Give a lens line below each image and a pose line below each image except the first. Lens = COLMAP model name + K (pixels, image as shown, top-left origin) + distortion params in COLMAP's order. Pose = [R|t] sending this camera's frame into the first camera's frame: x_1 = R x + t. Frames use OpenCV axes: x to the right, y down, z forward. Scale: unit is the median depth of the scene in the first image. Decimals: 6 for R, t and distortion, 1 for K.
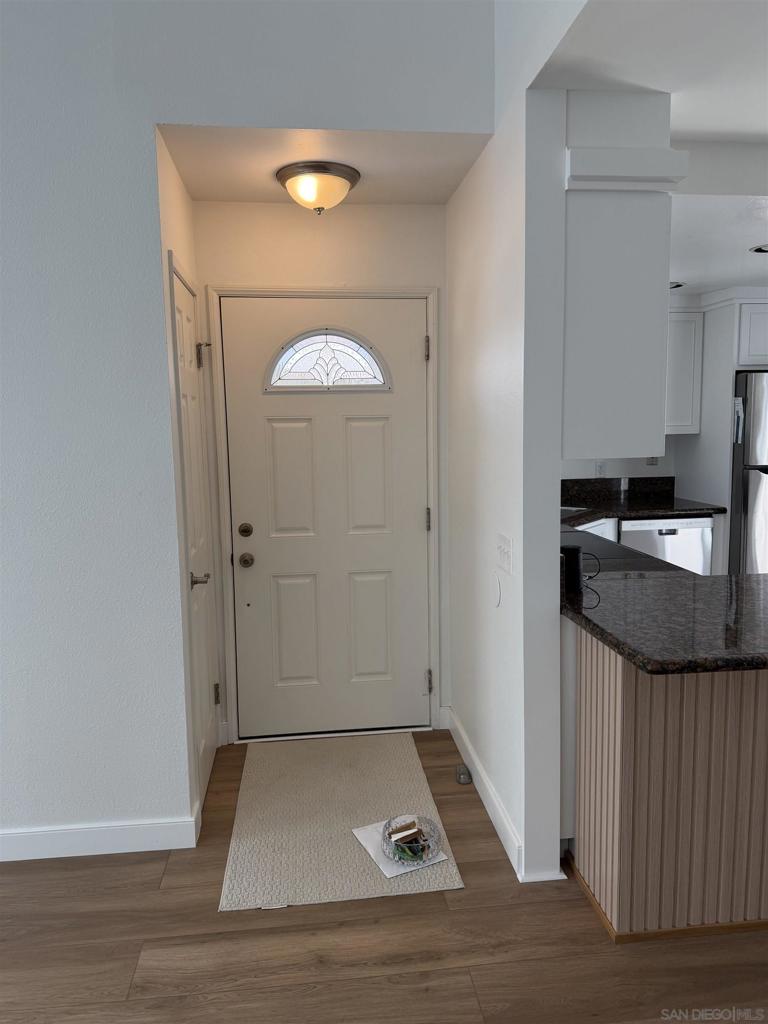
lens RADIAL K [[717.9, 0, 385.1], [0, 717.9, 507.5], [0, 0, 1]] dist [0.055306, -0.098969]
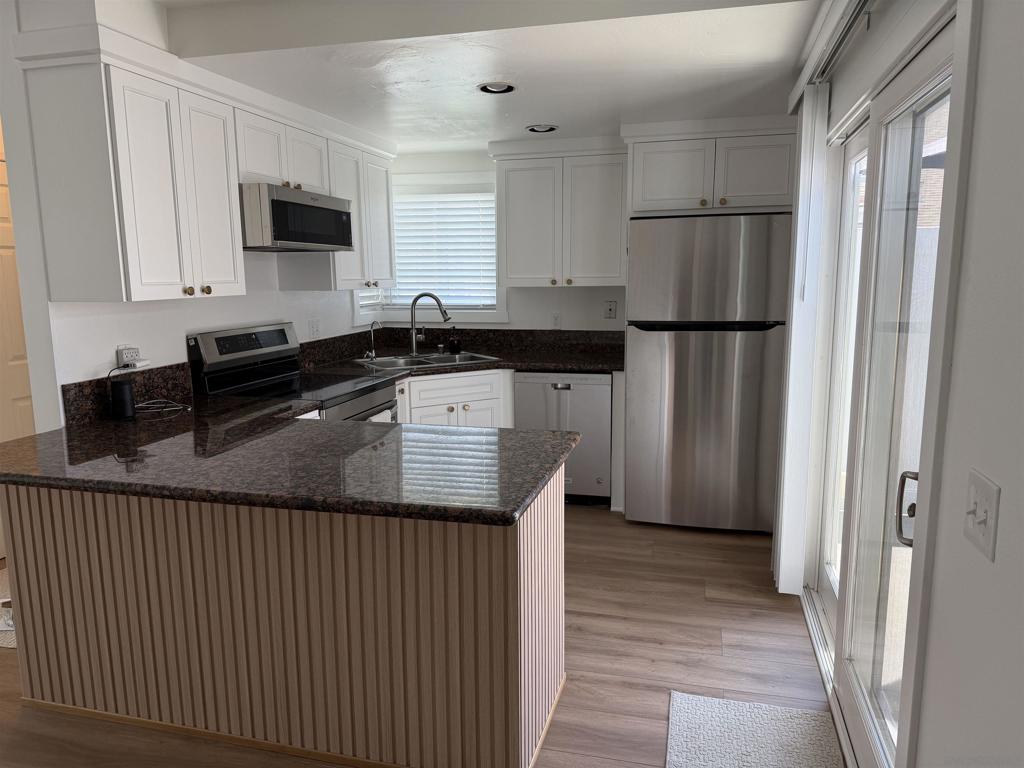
lens RADIAL K [[717.9, 0, 515.2], [0, 717.9, 387.0], [0, 0, 1]] dist [0.055306, -0.098969]
pose [[0.930297, 0.058036, -0.362186, 0.881496], [-0.040869, 0.997656, 0.054888, -0.020791], [0.364523, -0.036260, 0.930488, 0.097978]]
